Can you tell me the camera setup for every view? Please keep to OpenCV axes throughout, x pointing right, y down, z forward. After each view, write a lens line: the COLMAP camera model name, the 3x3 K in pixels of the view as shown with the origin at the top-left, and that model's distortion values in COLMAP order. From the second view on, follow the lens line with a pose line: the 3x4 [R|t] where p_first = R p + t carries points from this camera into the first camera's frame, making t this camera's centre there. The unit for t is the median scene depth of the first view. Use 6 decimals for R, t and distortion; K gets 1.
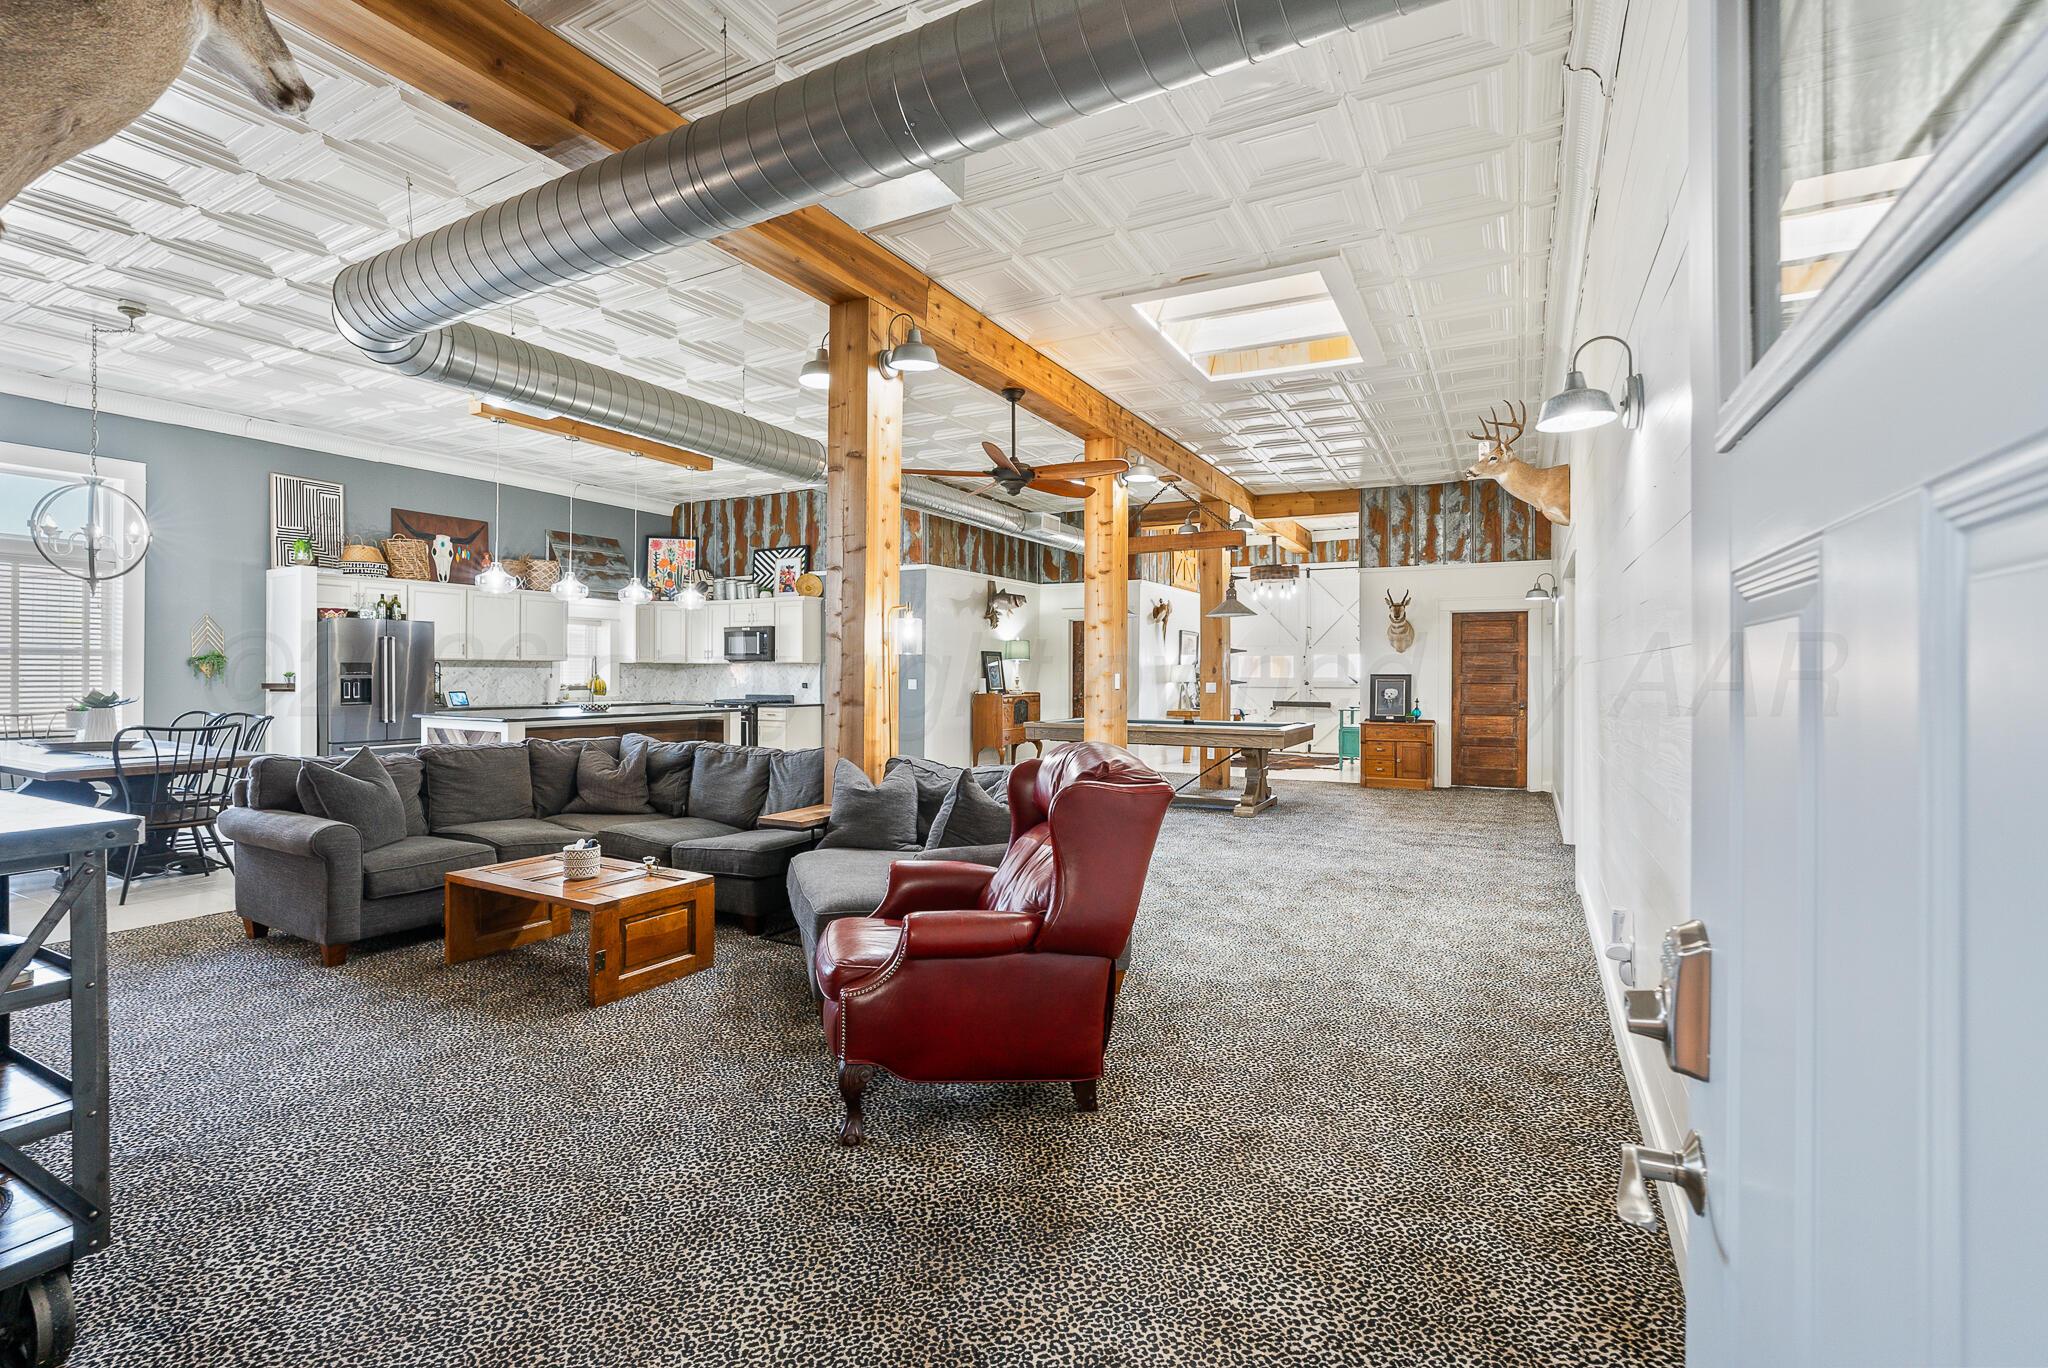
lens RADIAL K [[926.3, 0, 1011.5], [0, 926.3, 676.1], [0, 0, 1]] dist [-0.030746, 0.011743]
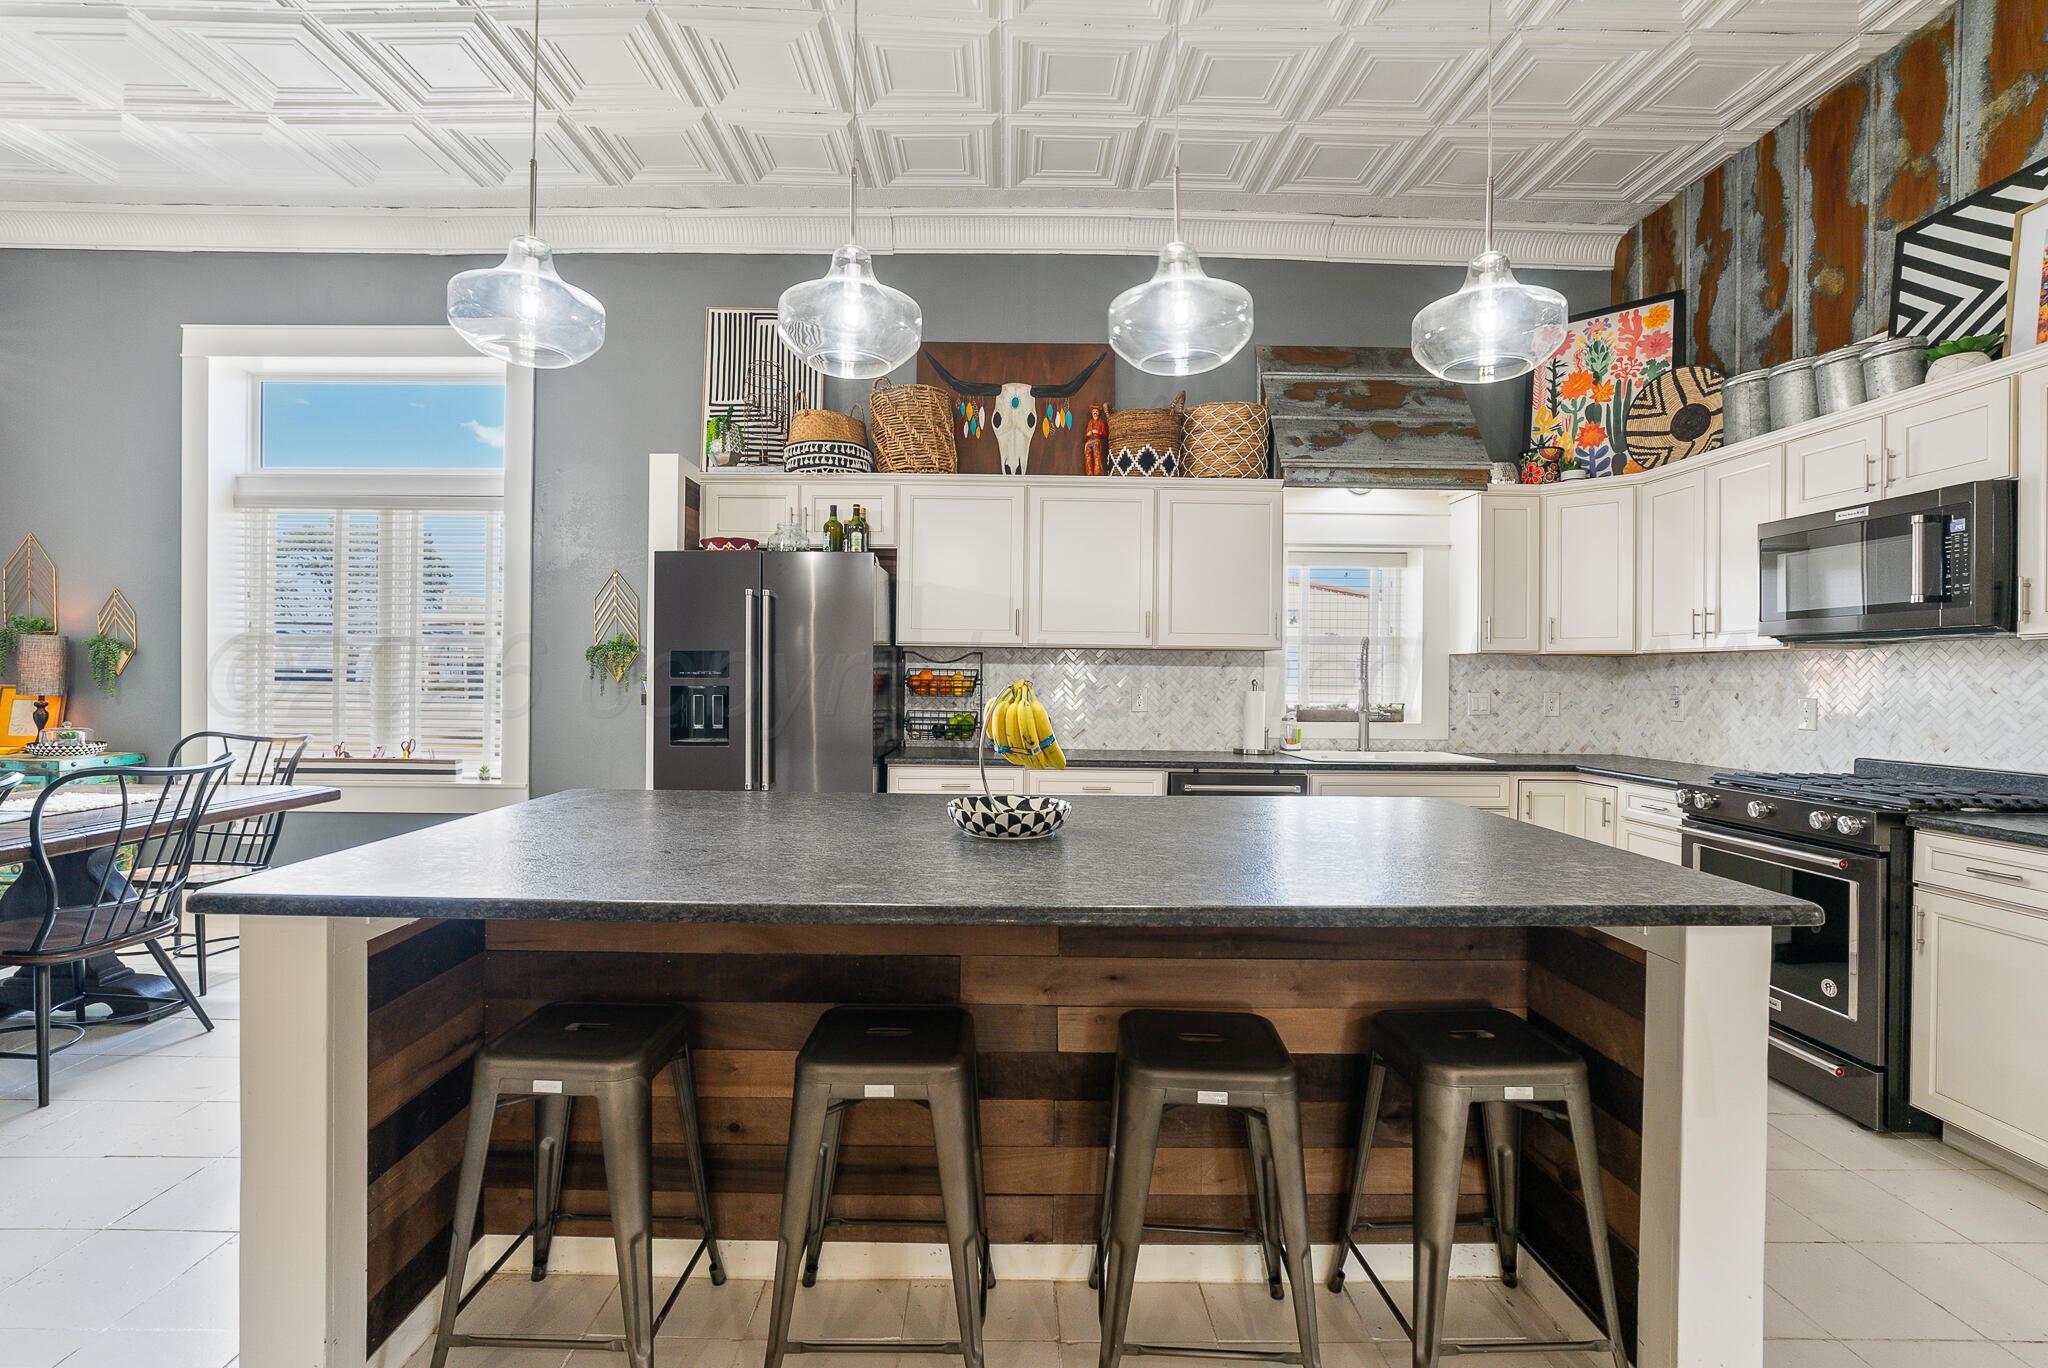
lens RADIAL K [[926.3, 0, 1018.2], [0, 926.3, 672.0], [0, 0, 1]] dist [-0.030746, 0.011743]
pose [[0.496885, -0.004155, -0.867806, -0.185821], [-0.011475, 0.999870, -0.011357, -0.000545], [0.867740, 0.015601, 0.496773, 0.681924]]
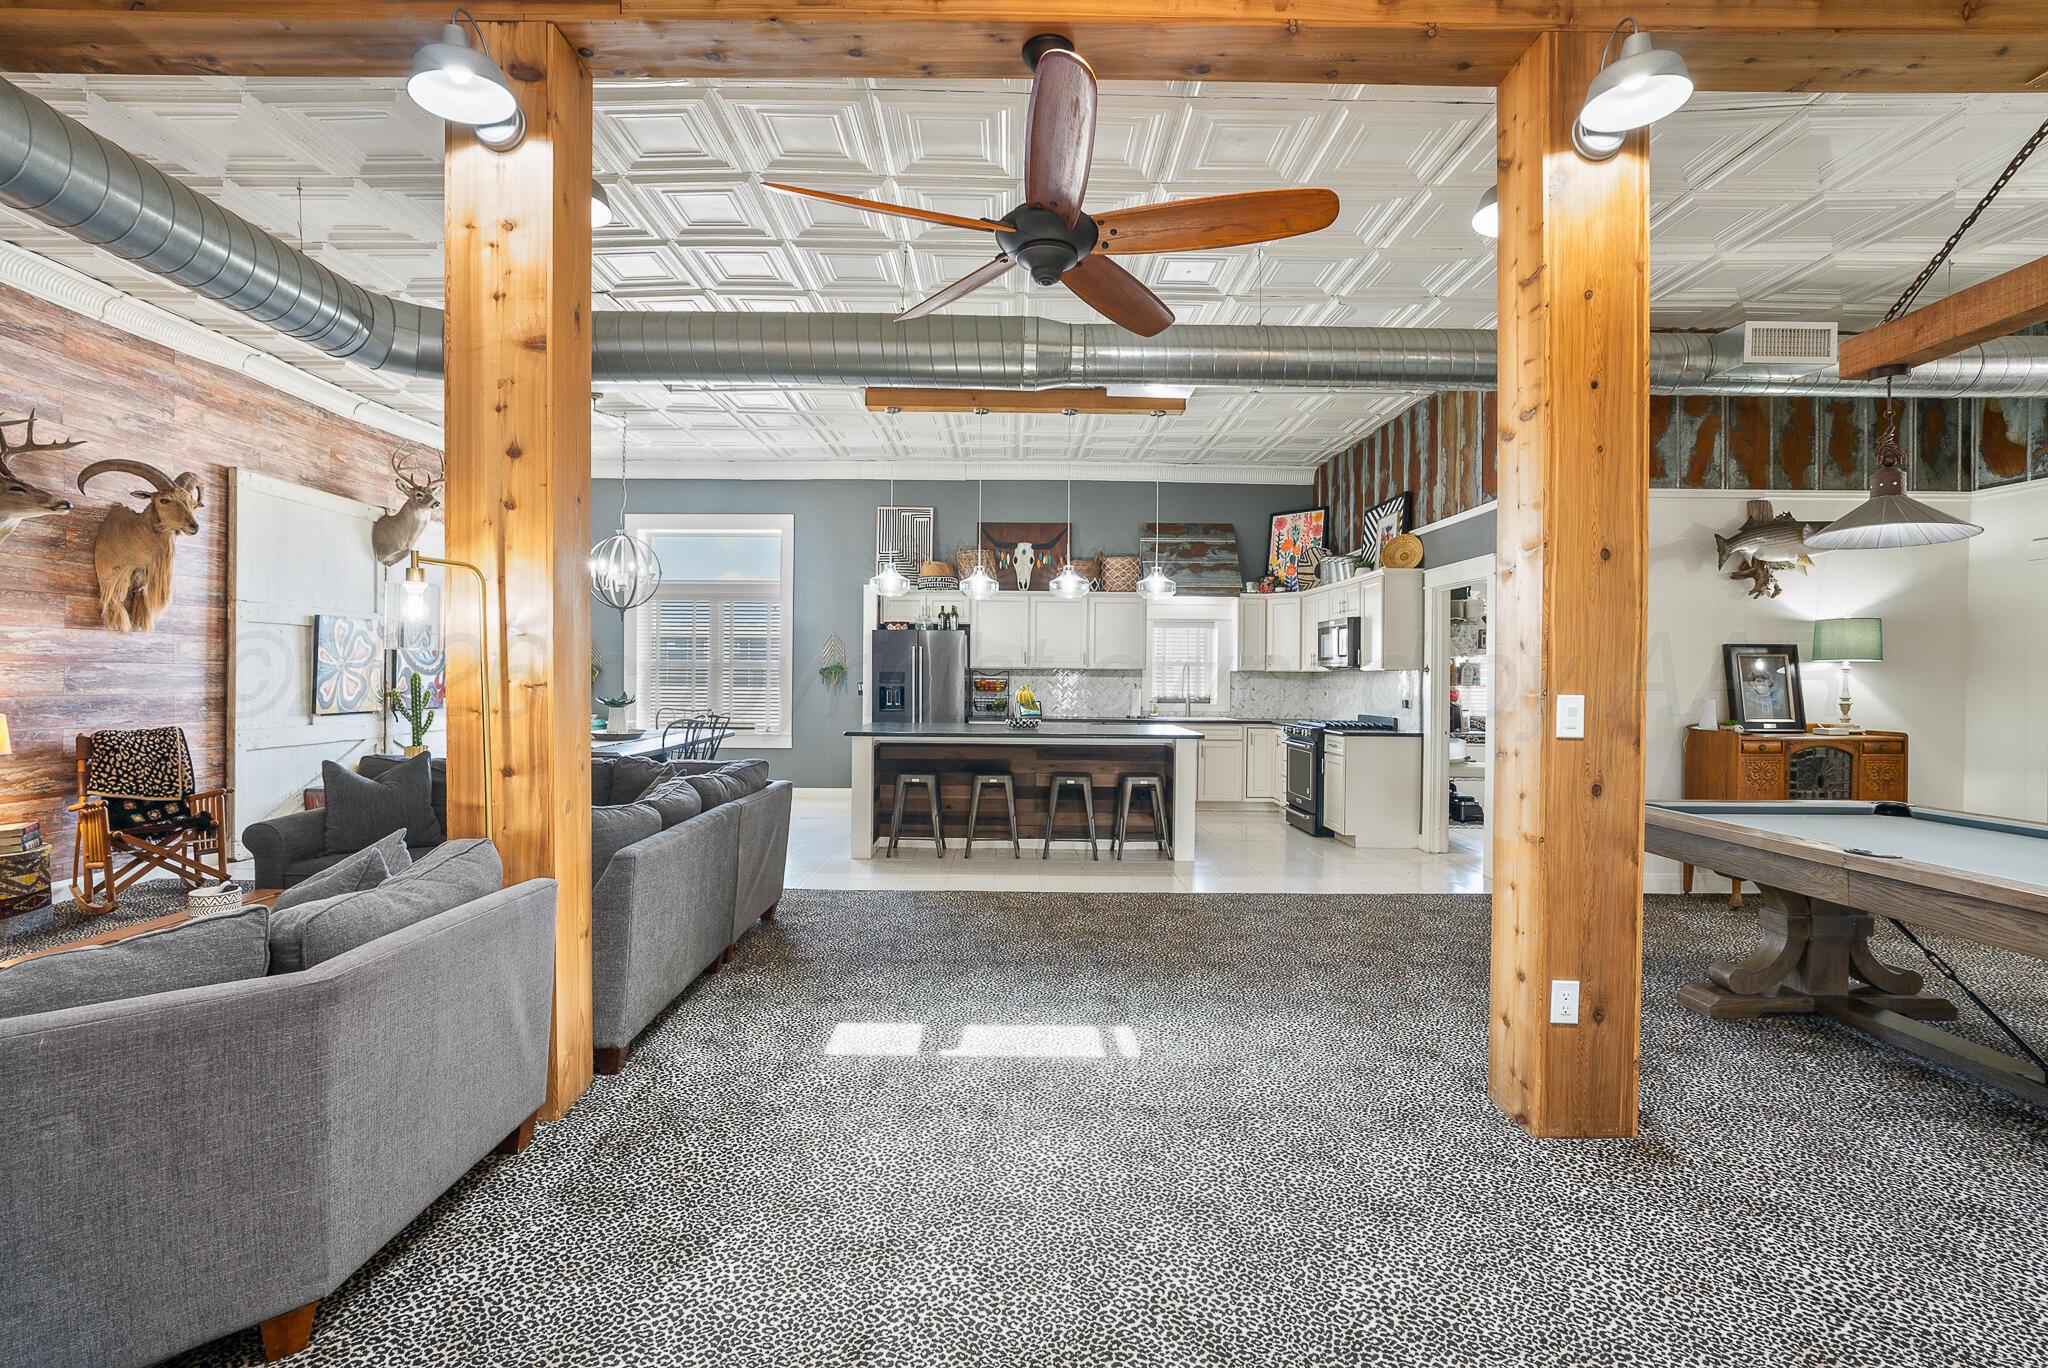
lens RADIAL K [[926.3, 0, 1022.6], [0, 926.3, 678.6], [0, 0, 1]] dist [-0.030746, 0.011743]
pose [[0.492408, 0.000390, -0.870365, 0.219476], [-0.009934, 0.999937, -0.005172, -0.001910], [0.870308, 0.011193, 0.492381, 0.451526]]
